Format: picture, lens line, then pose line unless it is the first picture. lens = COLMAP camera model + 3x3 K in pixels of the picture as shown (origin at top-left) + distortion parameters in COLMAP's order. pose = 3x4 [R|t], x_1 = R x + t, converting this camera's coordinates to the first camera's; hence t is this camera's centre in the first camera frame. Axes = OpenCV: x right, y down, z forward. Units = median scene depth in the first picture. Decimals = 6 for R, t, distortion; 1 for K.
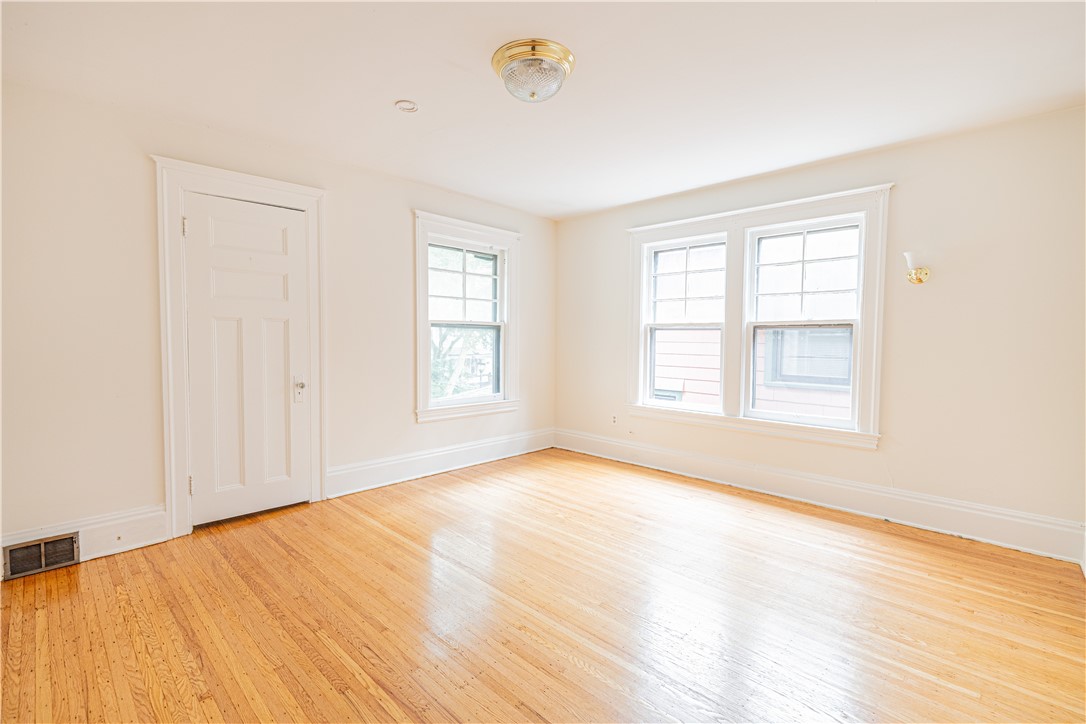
lens RADIAL K [[483.0, 0, 532.8], [0, 483.0, 361.7], [0, 0, 1]] dist [-0.000238, -0.000071]
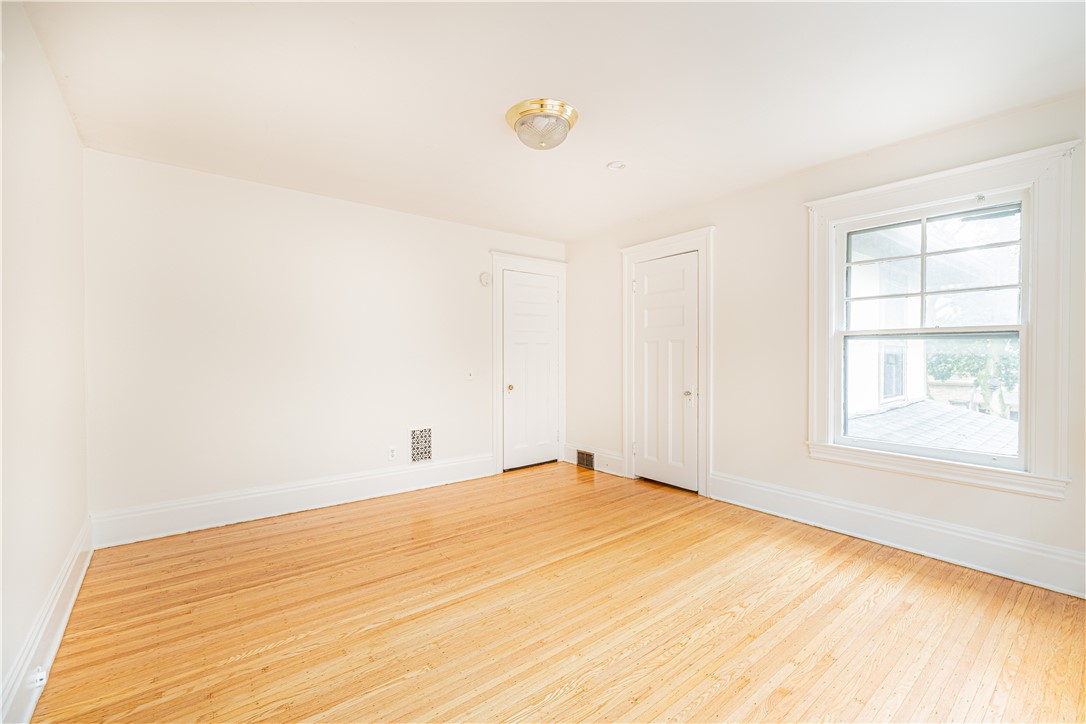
lens RADIAL K [[460.9, 0, 538.7], [0, 460.9, 364.1], [0, 0, 1]] dist [0.002305, 0.000130]
pose [[-0.123871, 0.014965, -0.992185, 0.716713], [-0.049298, 0.998559, 0.021216, -0.031091], [0.991073, 0.051541, -0.122955, 0.753238]]
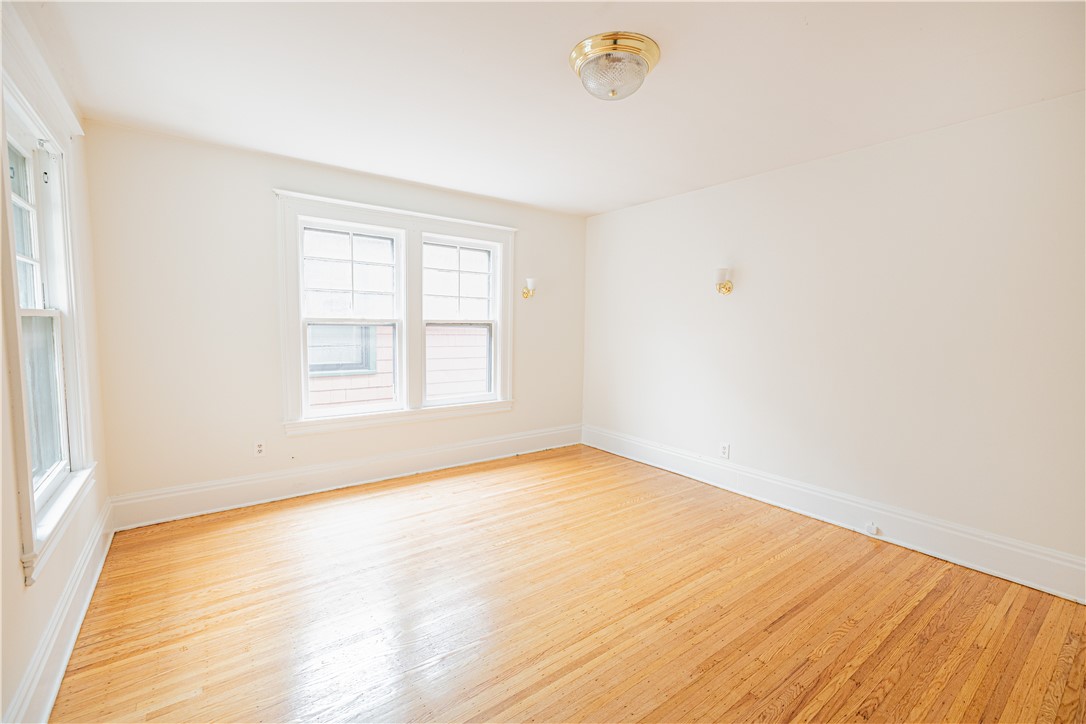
lens RADIAL K [[464.6, 0, 541.3], [0, 464.6, 360.9], [0, 0, 1]] dist [0.002344, 0.000147]
pose [[0.150573, -0.084491, 0.984982, -0.621802], [0.036205, 0.996144, 0.079914, -0.072845], [-0.987936, 0.023628, 0.153051, 0.660983]]
